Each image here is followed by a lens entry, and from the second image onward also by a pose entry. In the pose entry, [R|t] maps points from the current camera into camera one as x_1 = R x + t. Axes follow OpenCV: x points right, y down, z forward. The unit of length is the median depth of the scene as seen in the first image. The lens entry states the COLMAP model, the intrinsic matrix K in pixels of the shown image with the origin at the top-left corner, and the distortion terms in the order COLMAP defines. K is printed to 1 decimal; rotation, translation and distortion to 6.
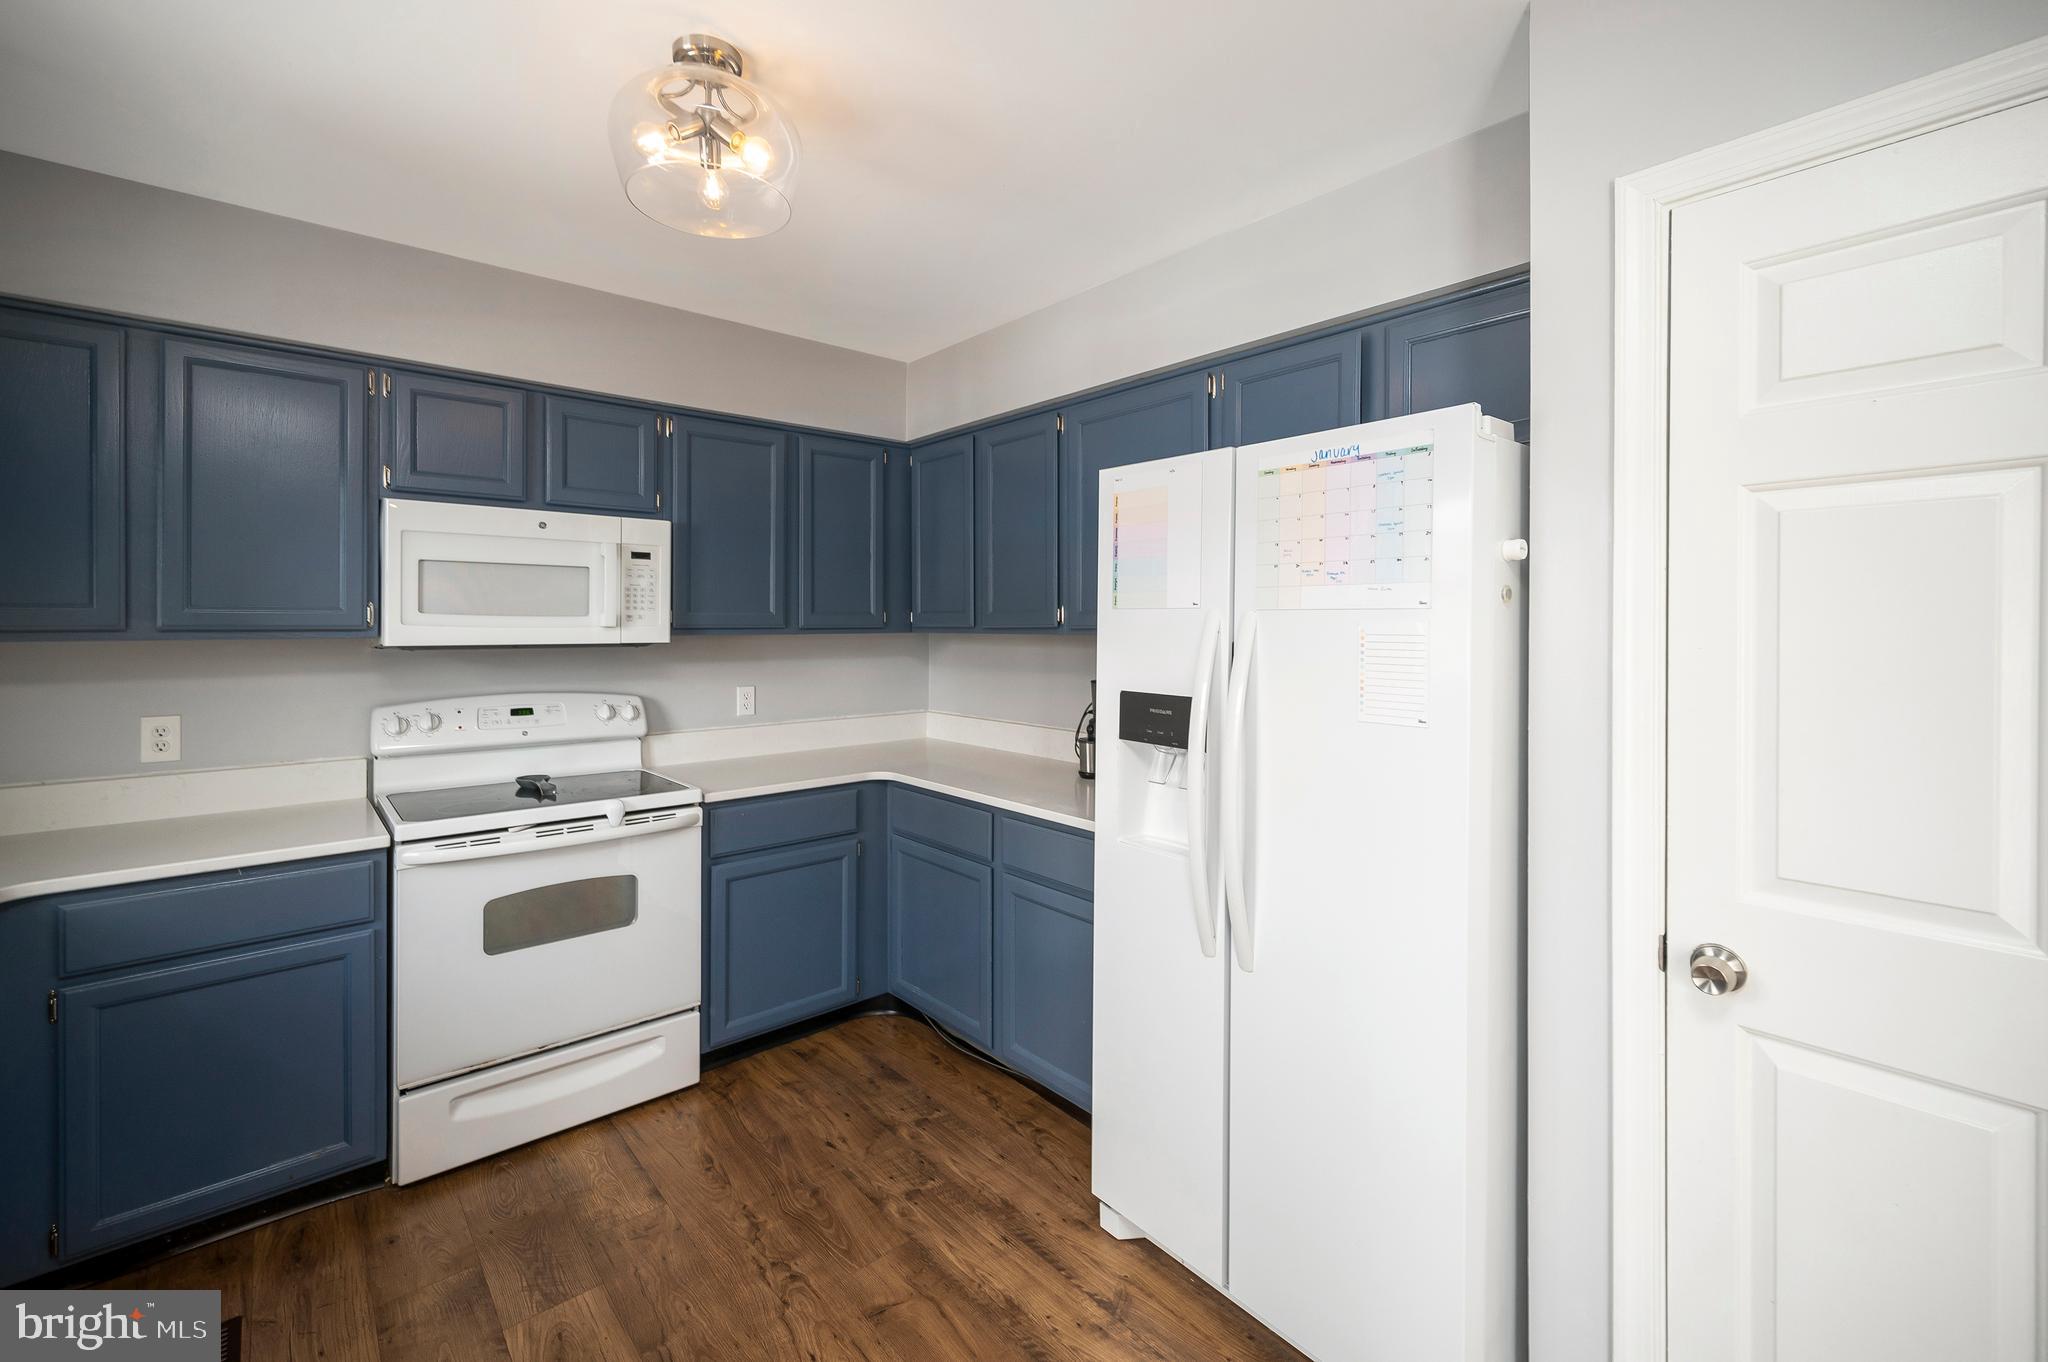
lens RADIAL K [[849.9, 0, 1050.1], [0, 849.9, 625.2], [0, 0, 1]] dist [-0.005805, -0.000298]
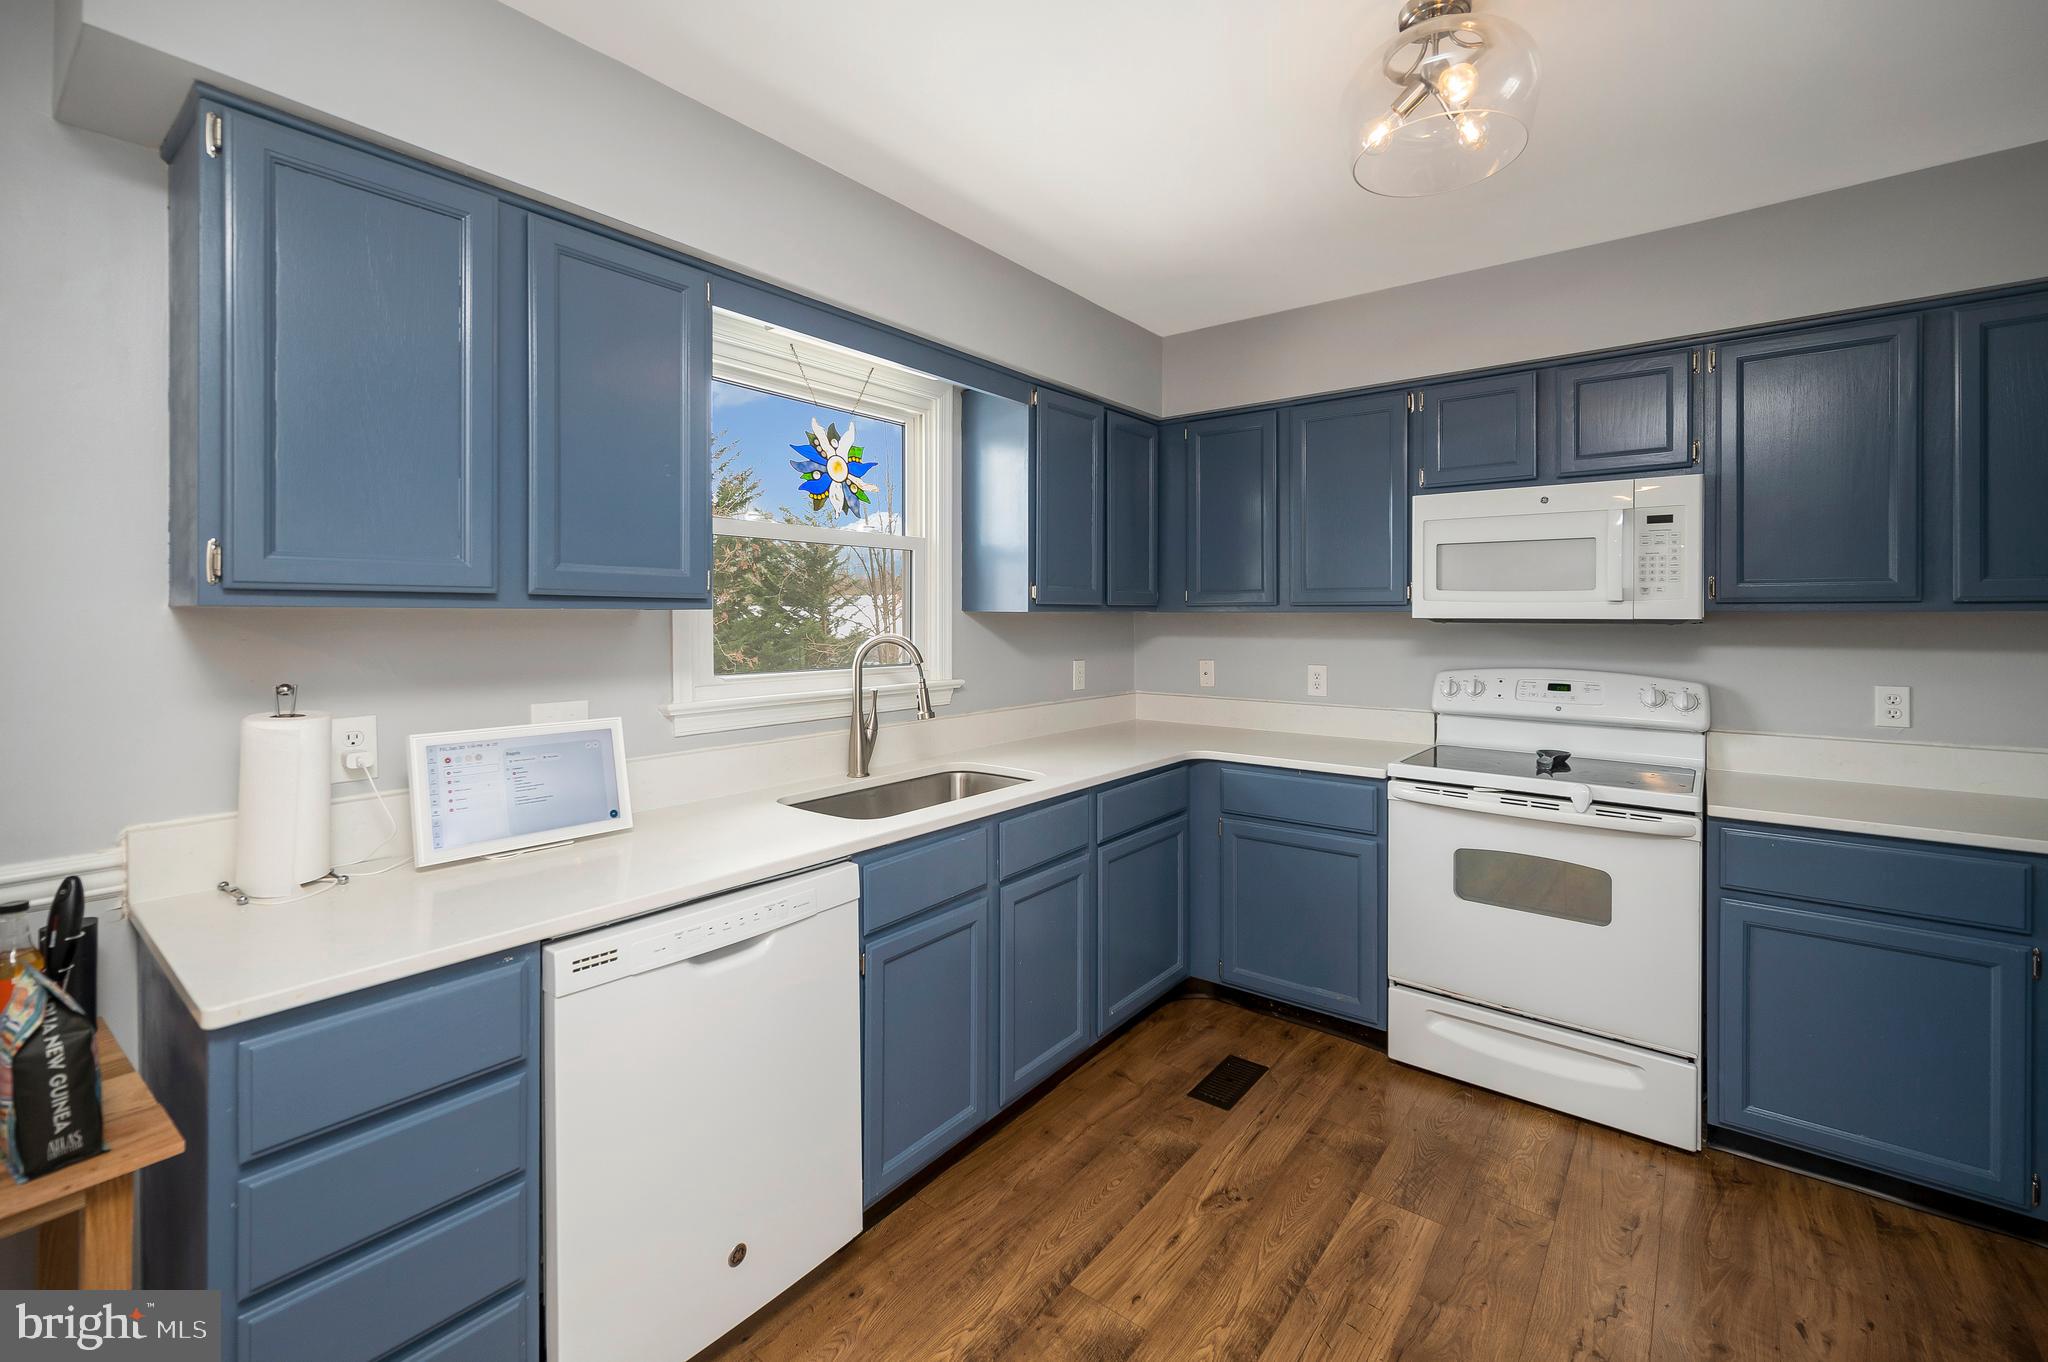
lens RADIAL K [[864.3, 0, 1024.1], [0, 864.3, 619.1], [0, 0, 1]] dist [-0.000577, 0.000032]
pose [[0.161943, 0.004236, -0.986791, 0.320122], [-0.001113, 0.999991, 0.004110, 0.019755], [0.986800, 0.000433, 0.161946, 0.231796]]
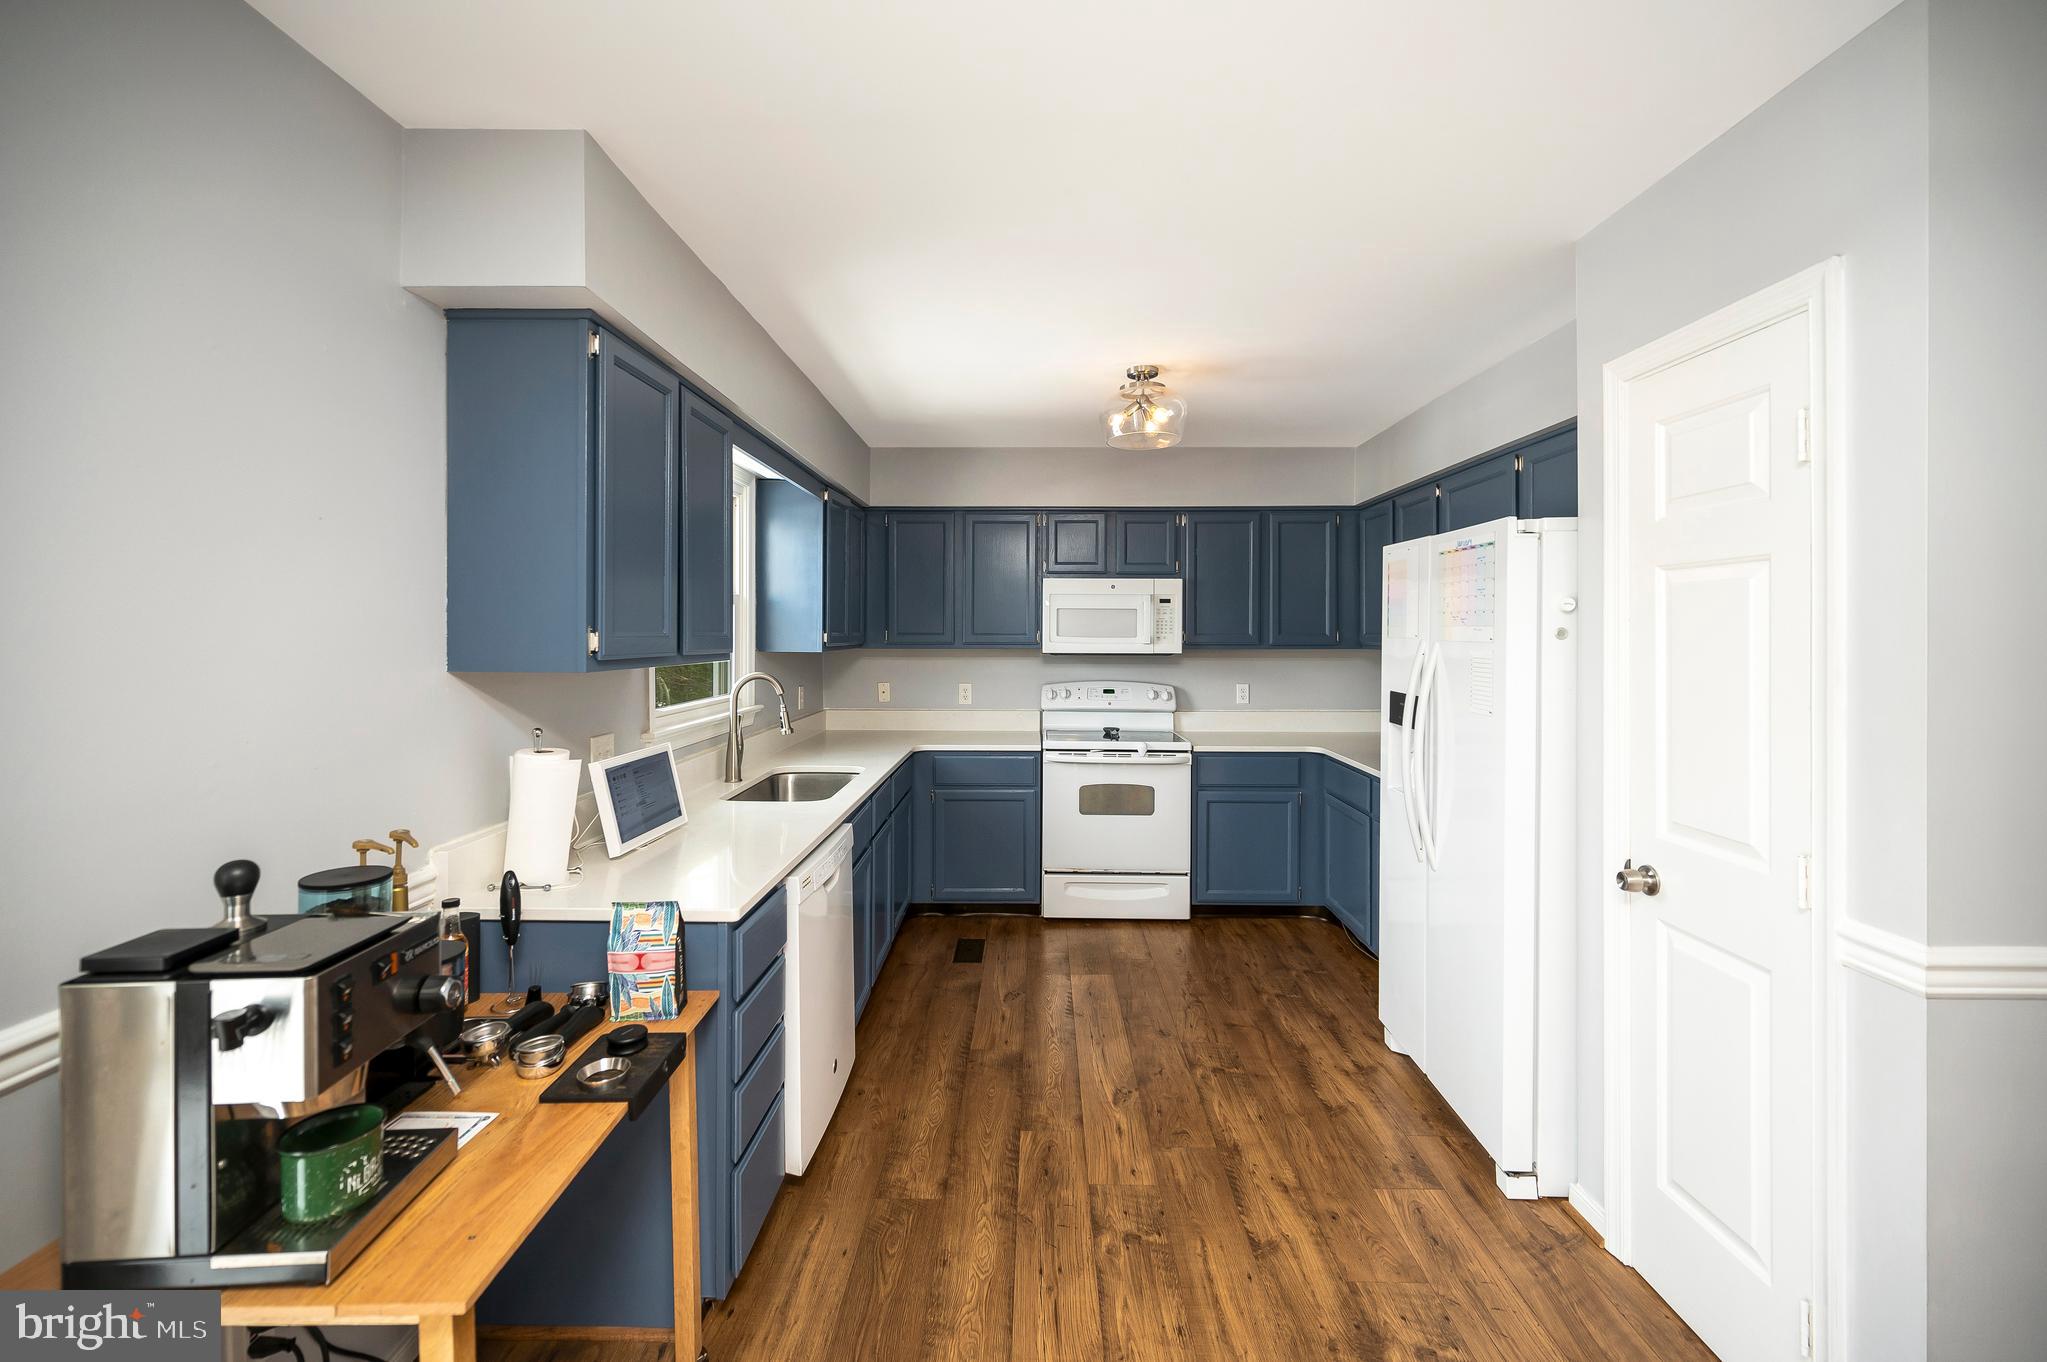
lens RADIAL K [[845.7, 0, 1029.2], [0, 845.7, 635.0], [0, 0, 1]] dist [-0.001083, -0.000144]
pose [[0.730824, 0.002235, -0.682563, 0.505607], [-0.001950, 0.999997, 0.001186, -0.018439], [0.682564, 0.000464, 0.730826, -0.439379]]
